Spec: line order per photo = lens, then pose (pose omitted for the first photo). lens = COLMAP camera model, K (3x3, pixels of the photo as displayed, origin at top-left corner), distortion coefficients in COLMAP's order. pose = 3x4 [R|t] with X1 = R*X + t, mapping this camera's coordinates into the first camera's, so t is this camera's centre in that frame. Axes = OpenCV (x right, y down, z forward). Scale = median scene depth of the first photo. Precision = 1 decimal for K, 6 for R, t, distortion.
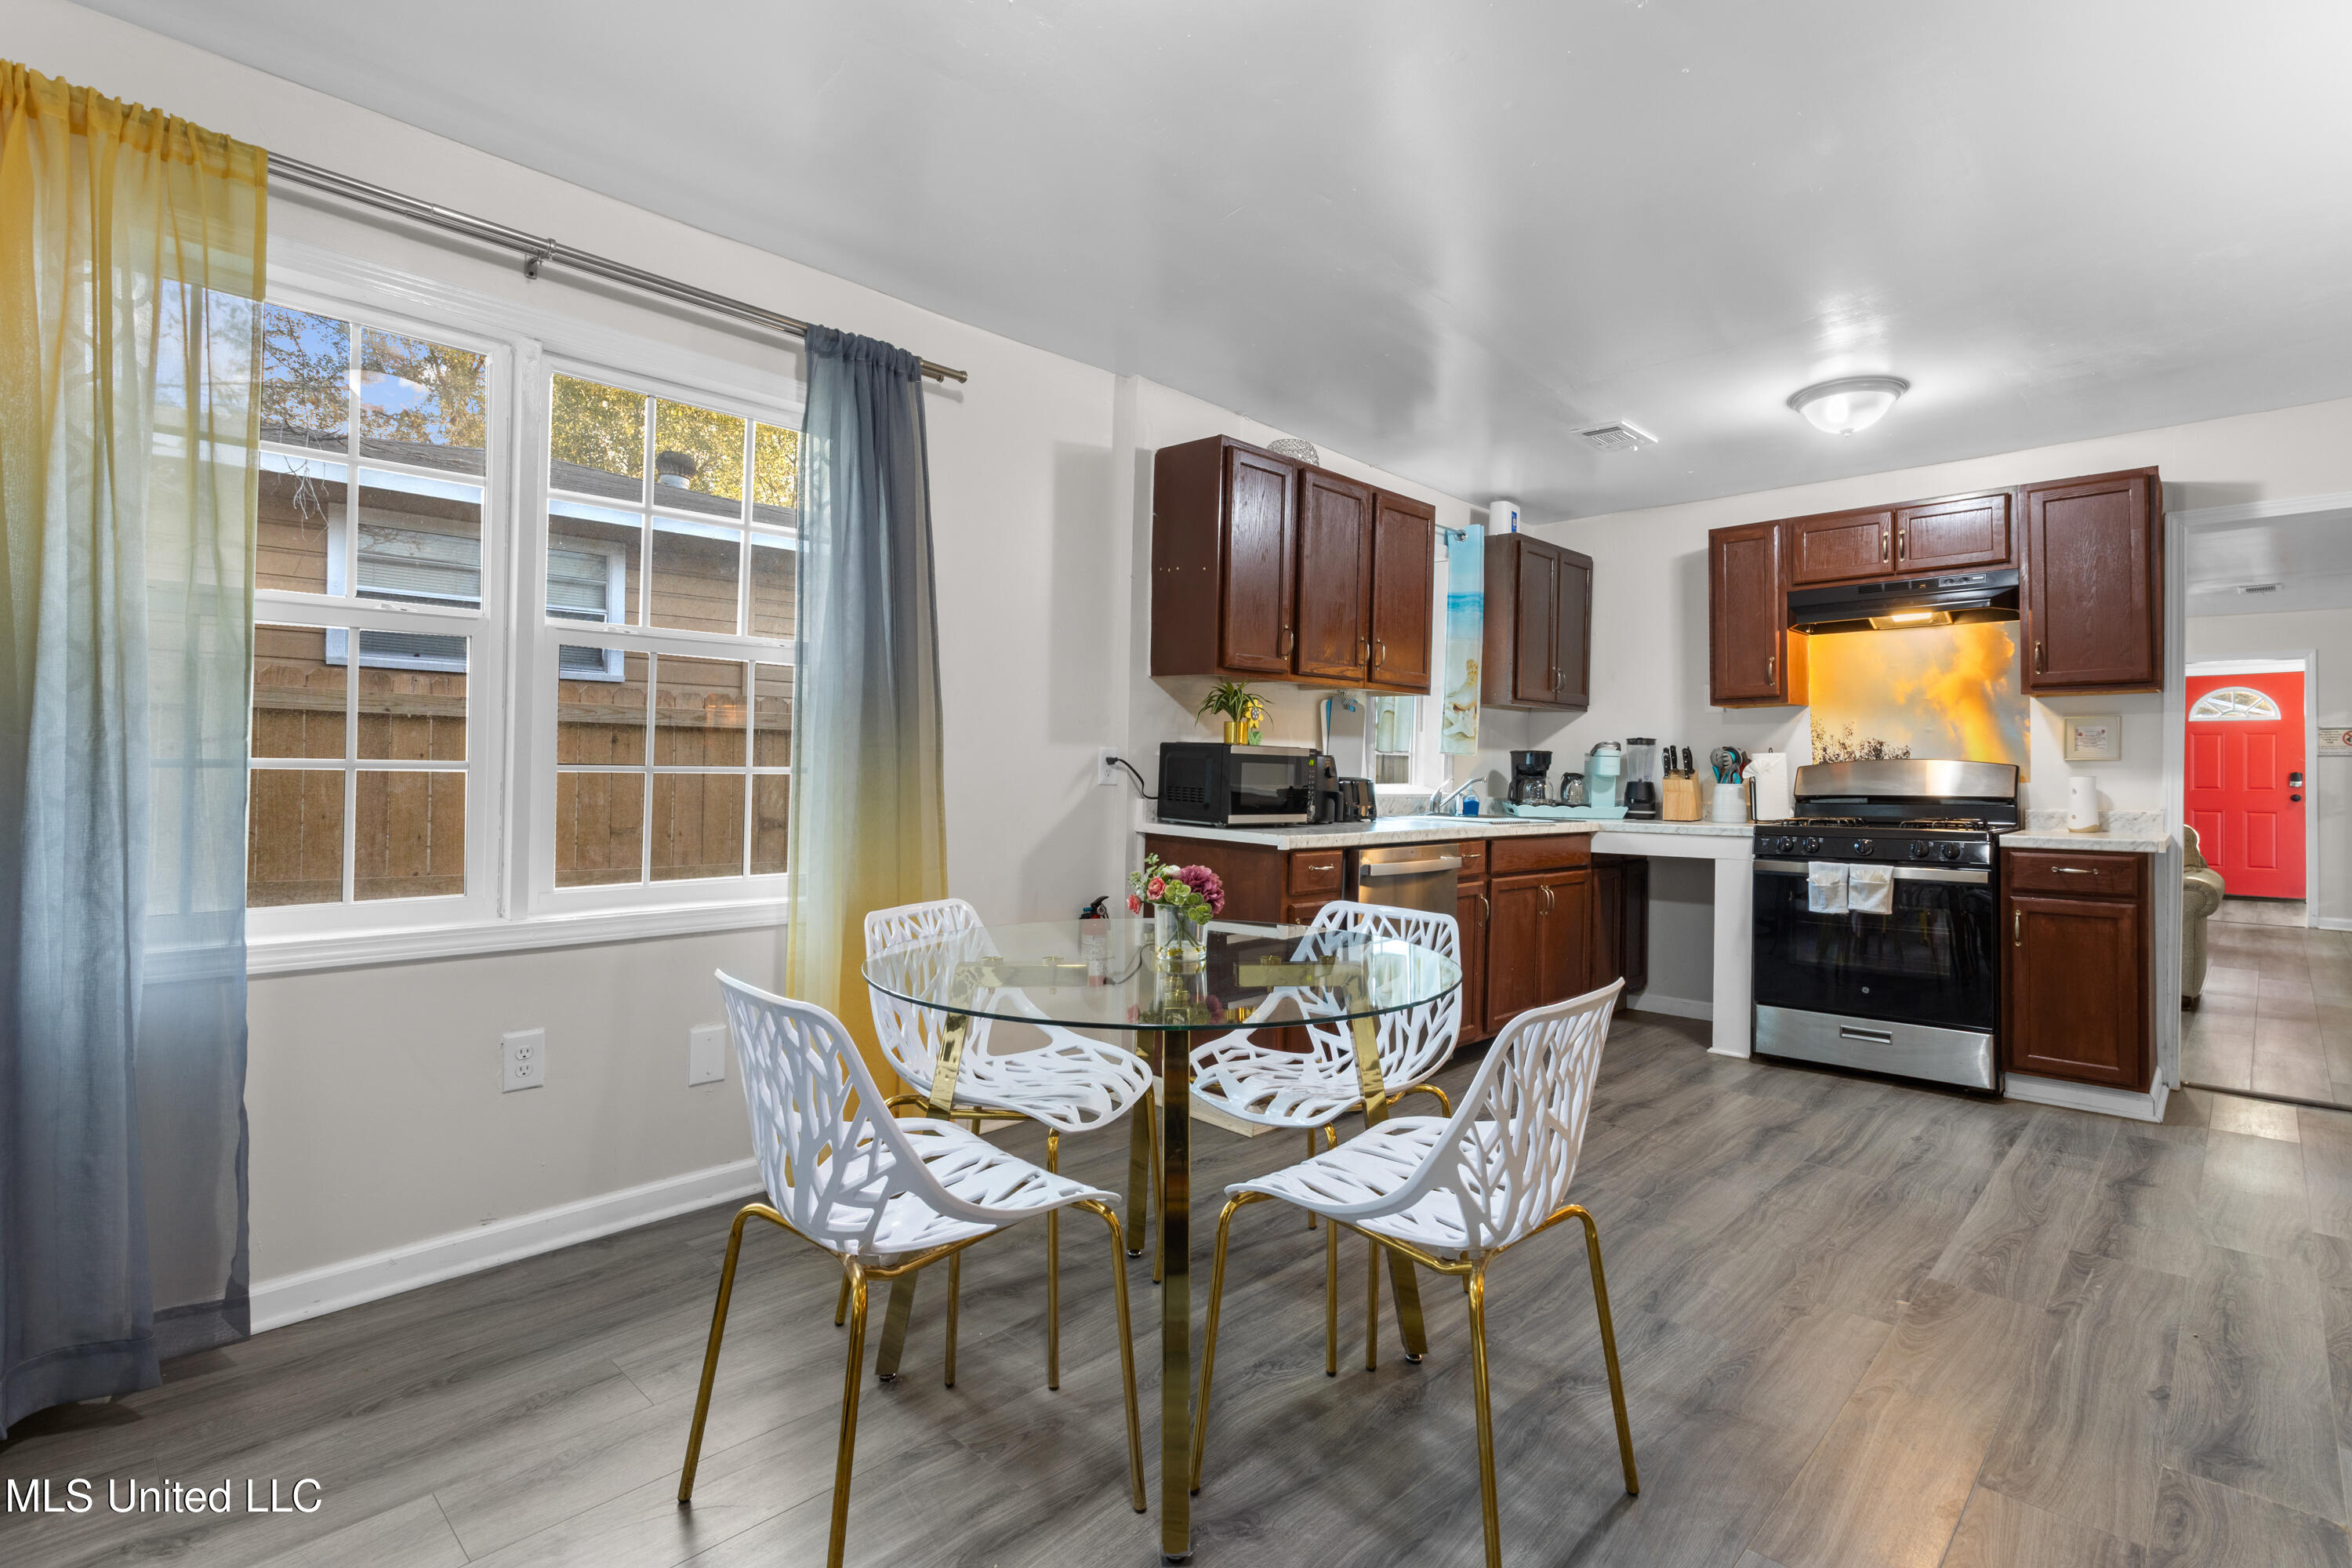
lens RADIAL K [[1122.1, 0, 1176.2], [0, 1122.1, 756.5], [0, 0, 1]] dist [0.012749, -0.000738]
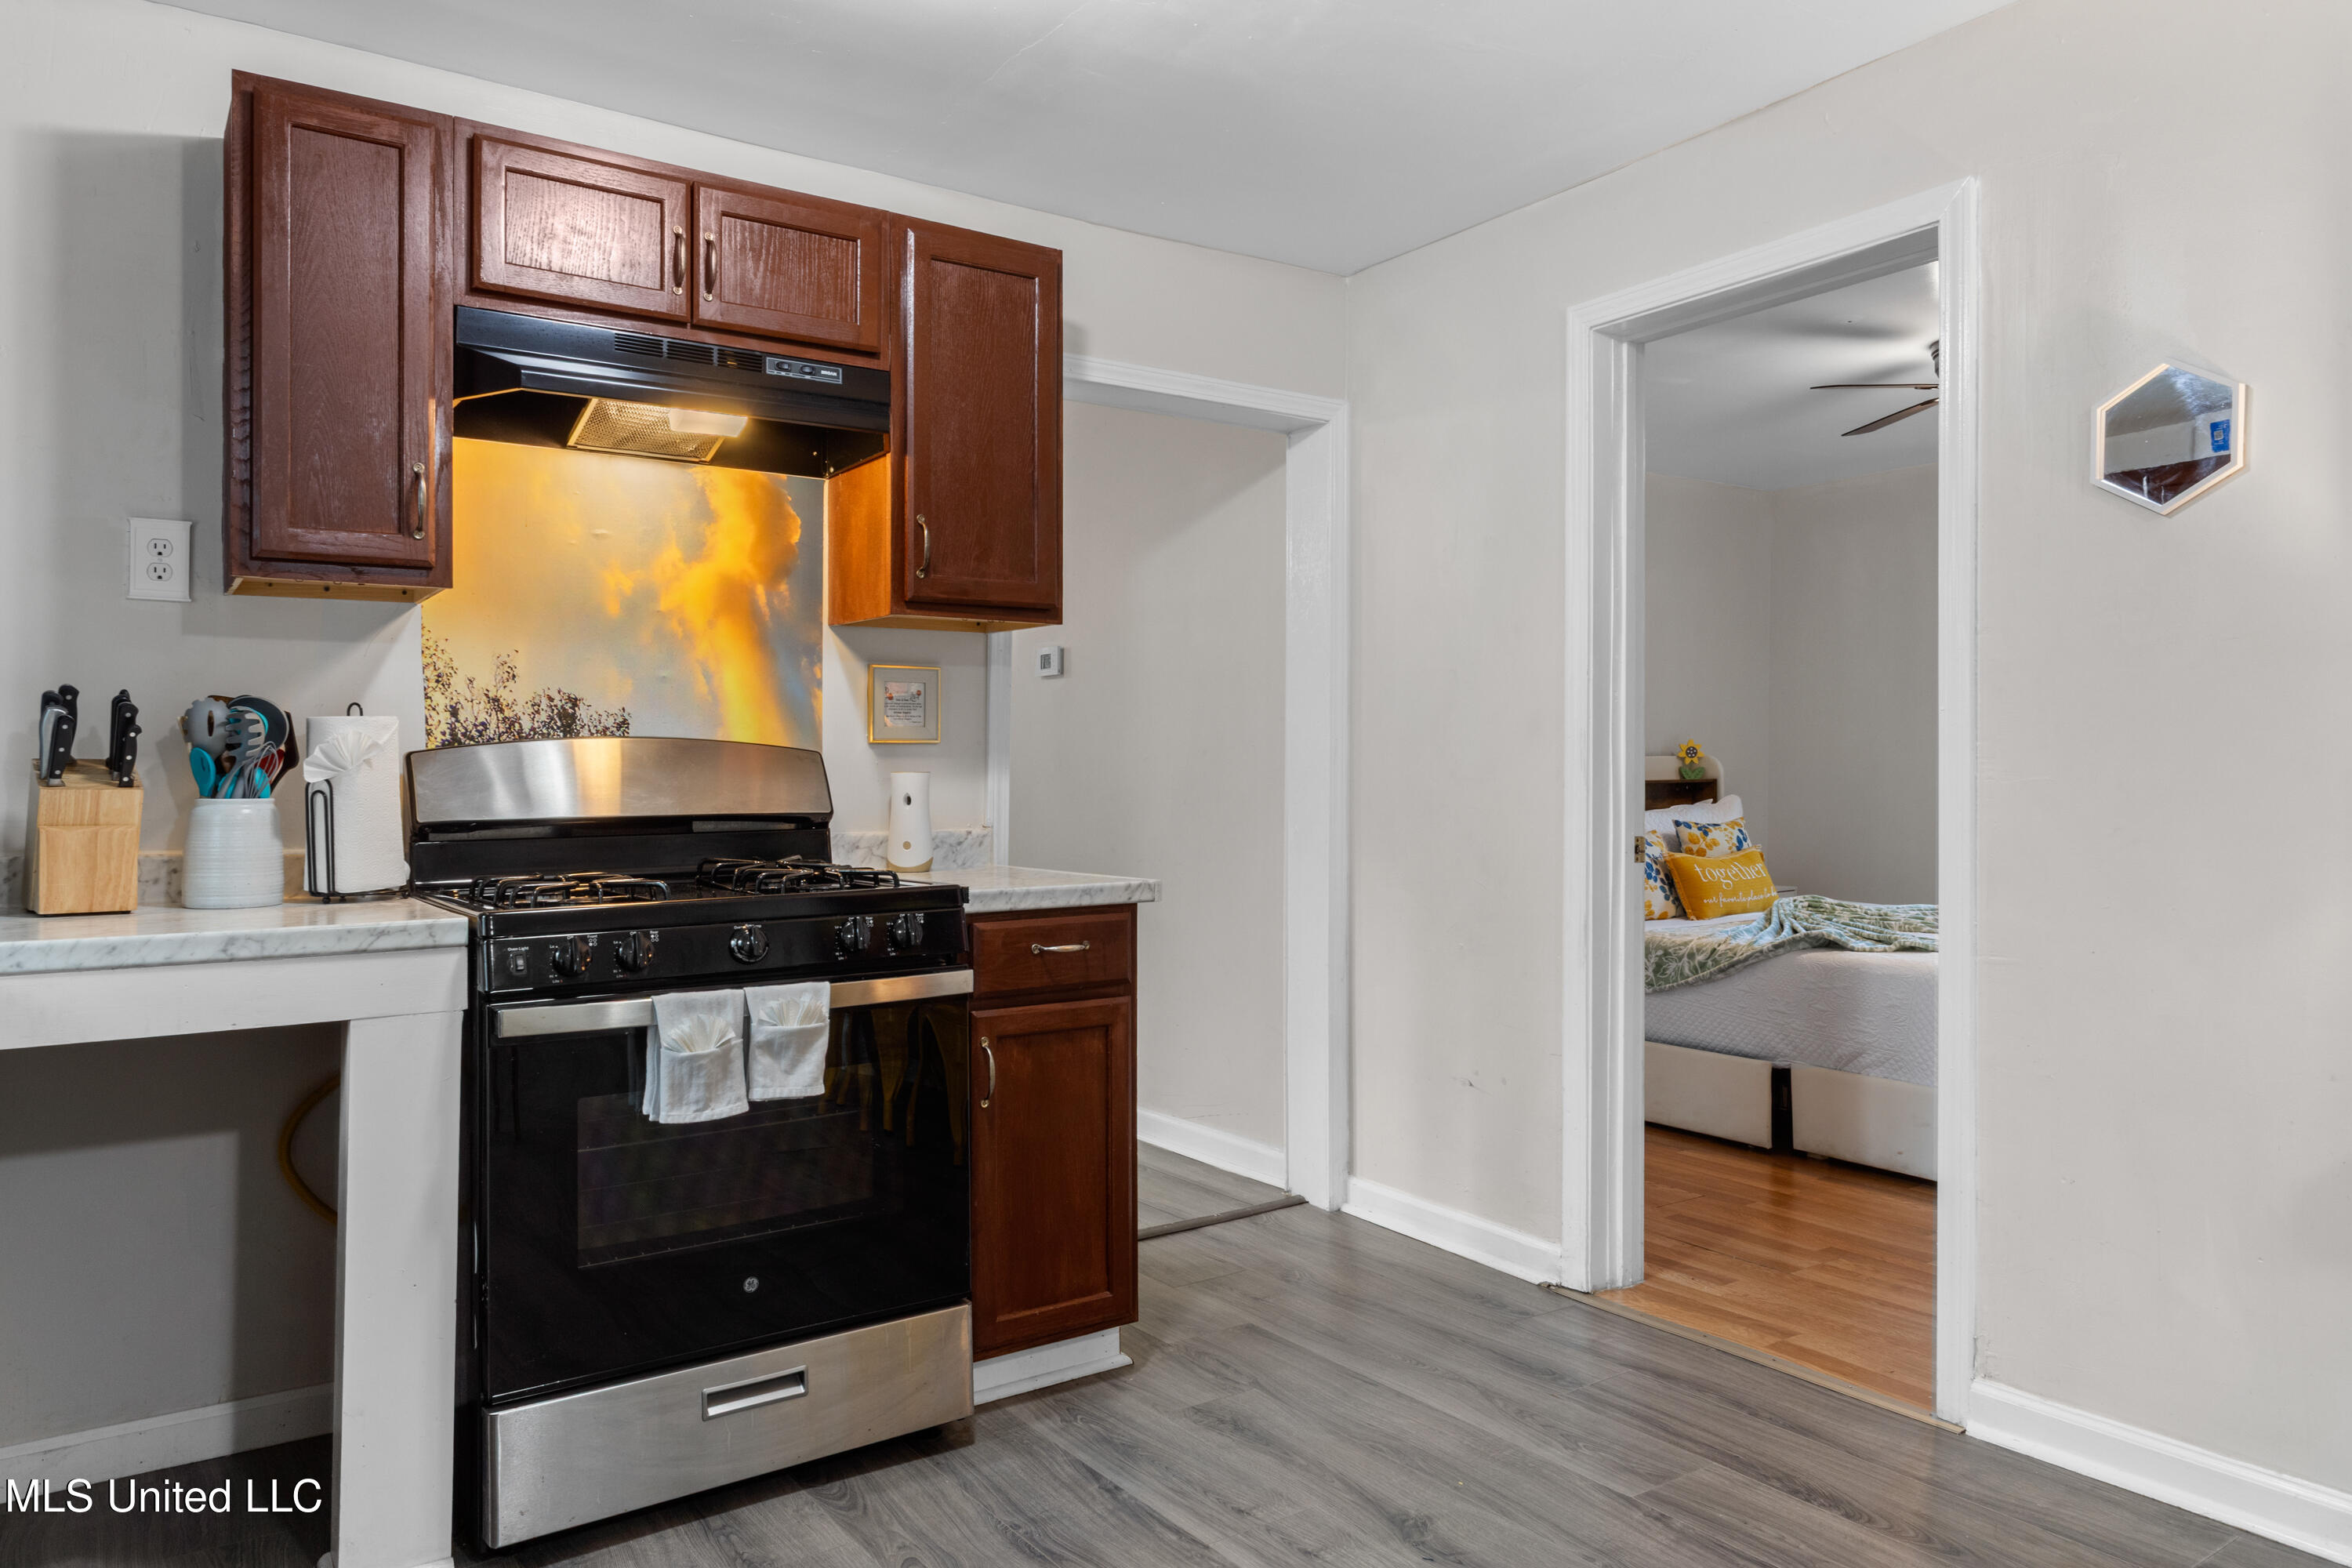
lens RADIAL K [[1563.7, 0, 1169.6], [0, 1563.7, 740.7], [0, 0, 1]] dist [-0.001471, 0.003373]
pose [[0.196107, 0.013926, 0.980484, 0.064891], [-0.009865, 0.999877, -0.012228, 0.009962], [-0.980533, -0.007275, 0.196220, 0.684955]]
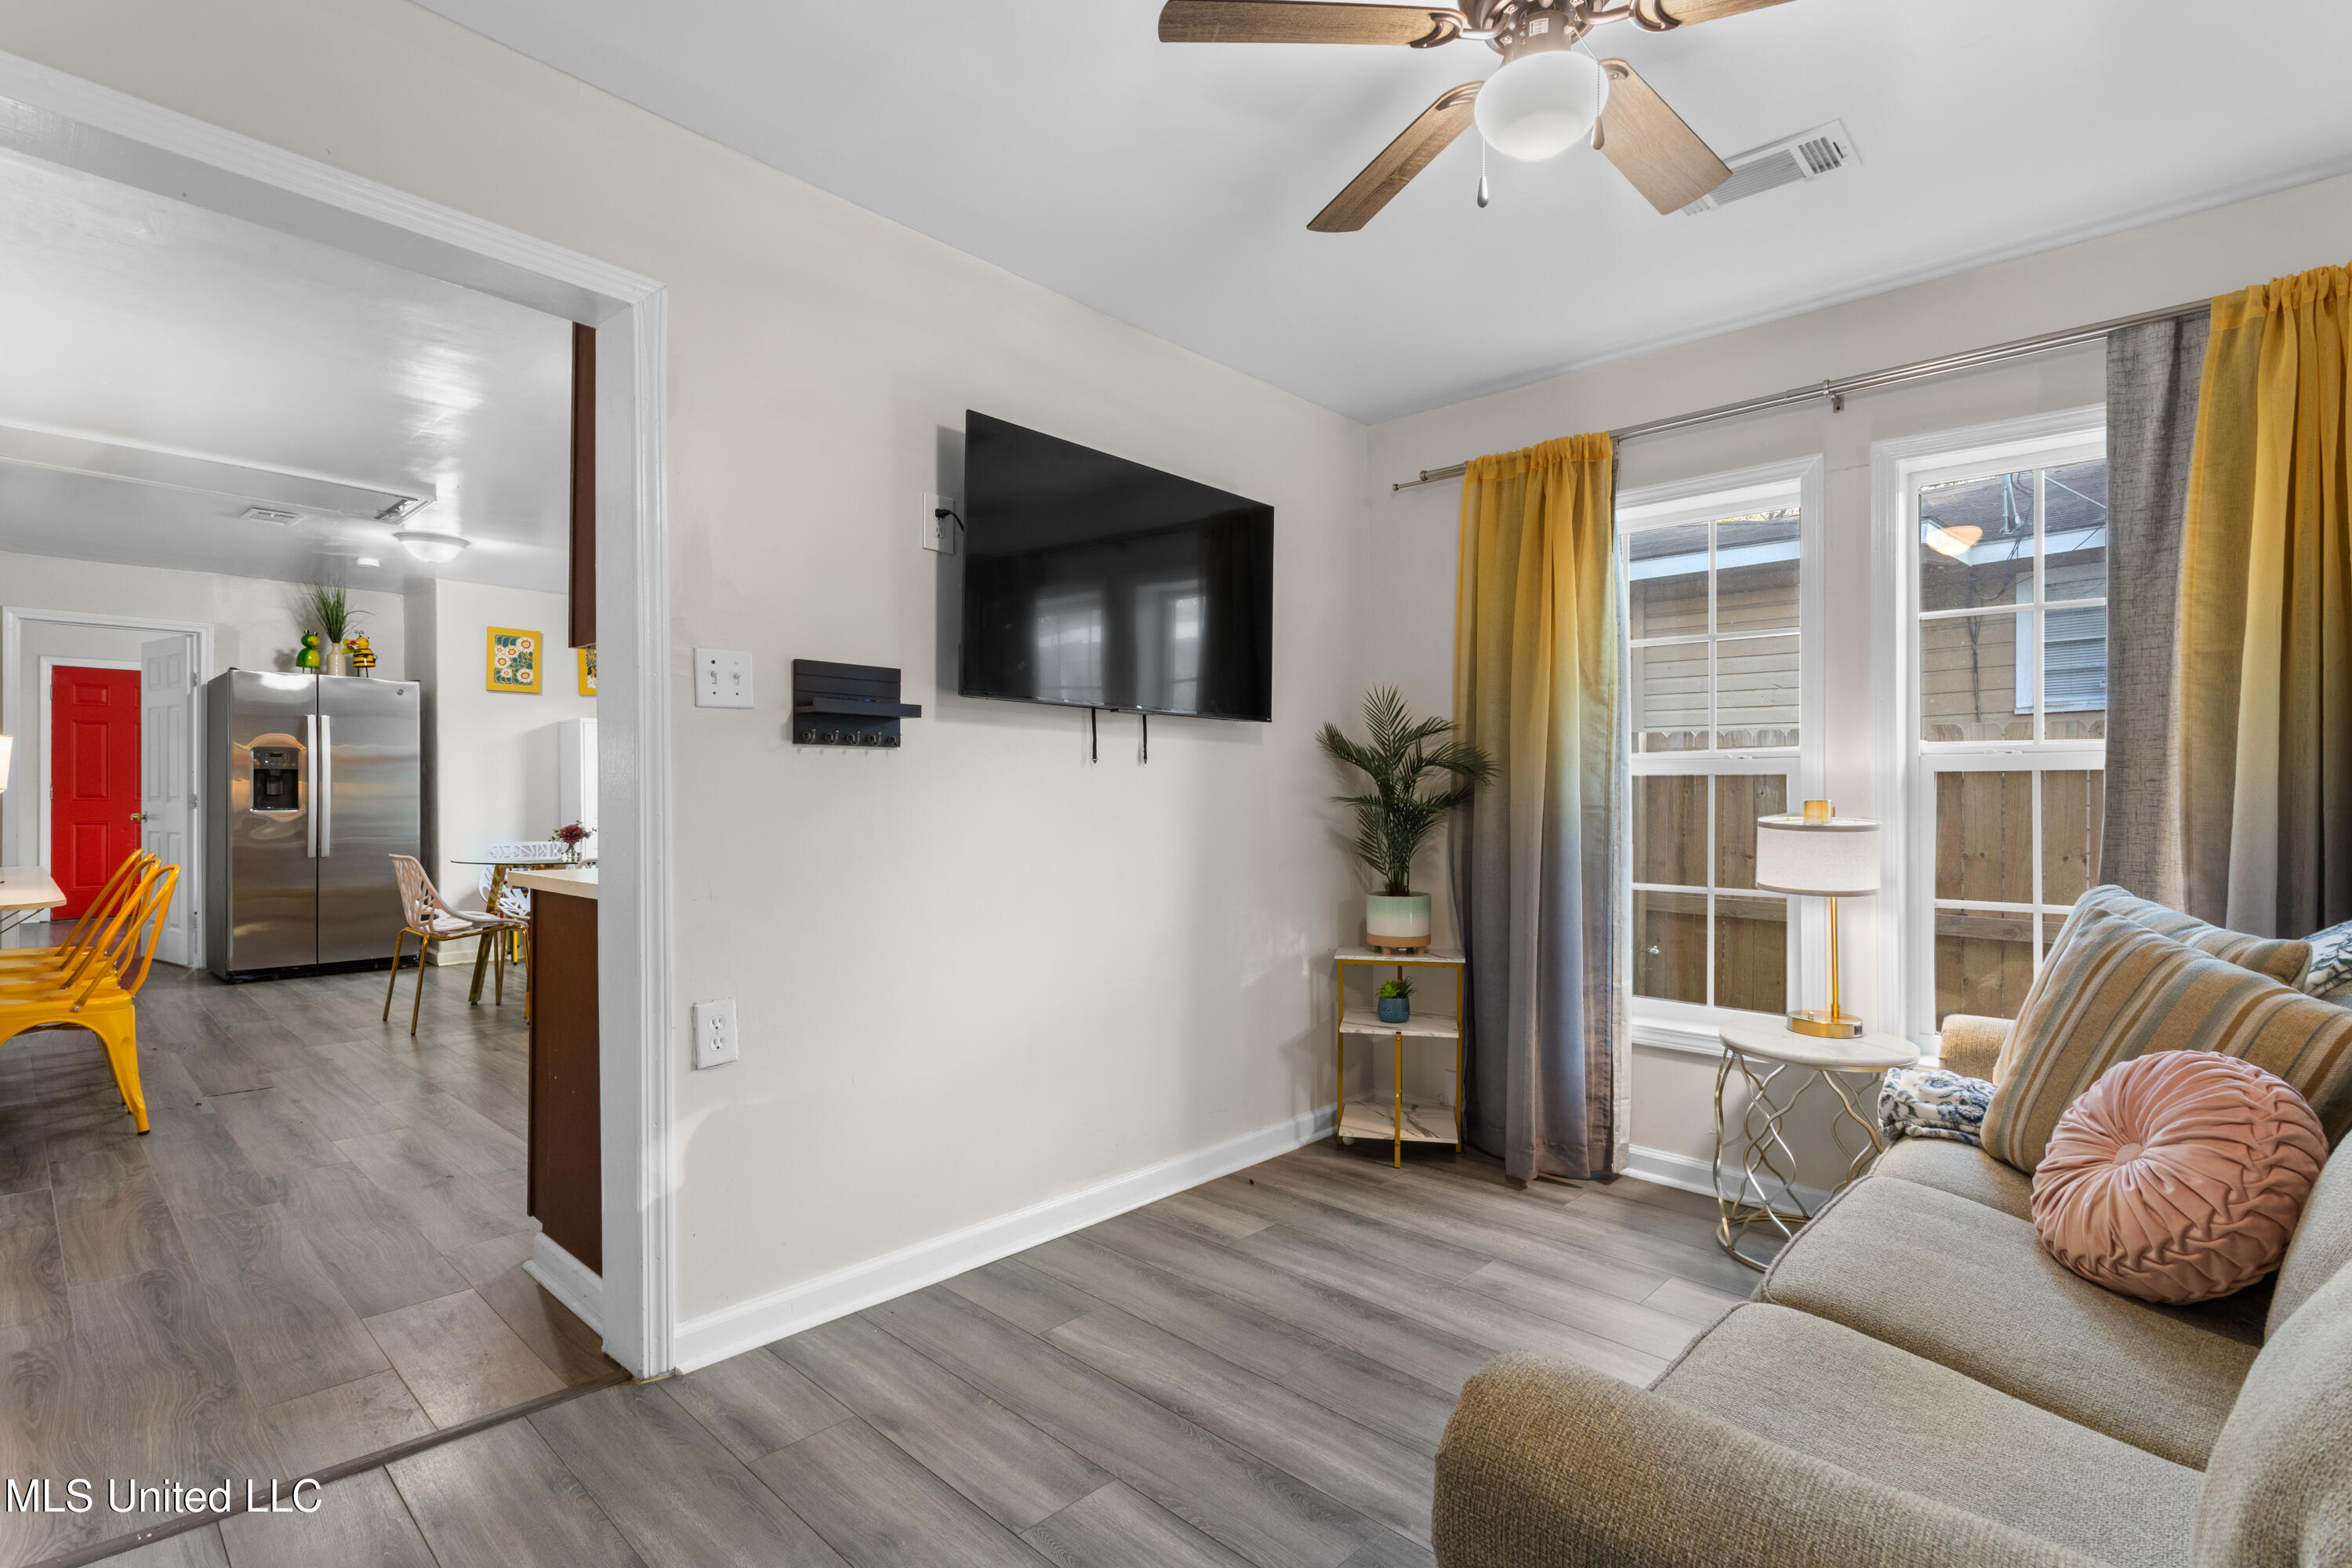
lens RADIAL K [[1112.0, 0, 1176.0], [0, 1112.0, 784.0], [0, 0, 1]] dist [0.003732, -0.000737]
pose [[0.014981, -0.018450, -0.999718, 1.325088], [0.007156, 0.999806, -0.018344, 0.027872], [0.999862, -0.006879, 0.015110, 1.168372]]
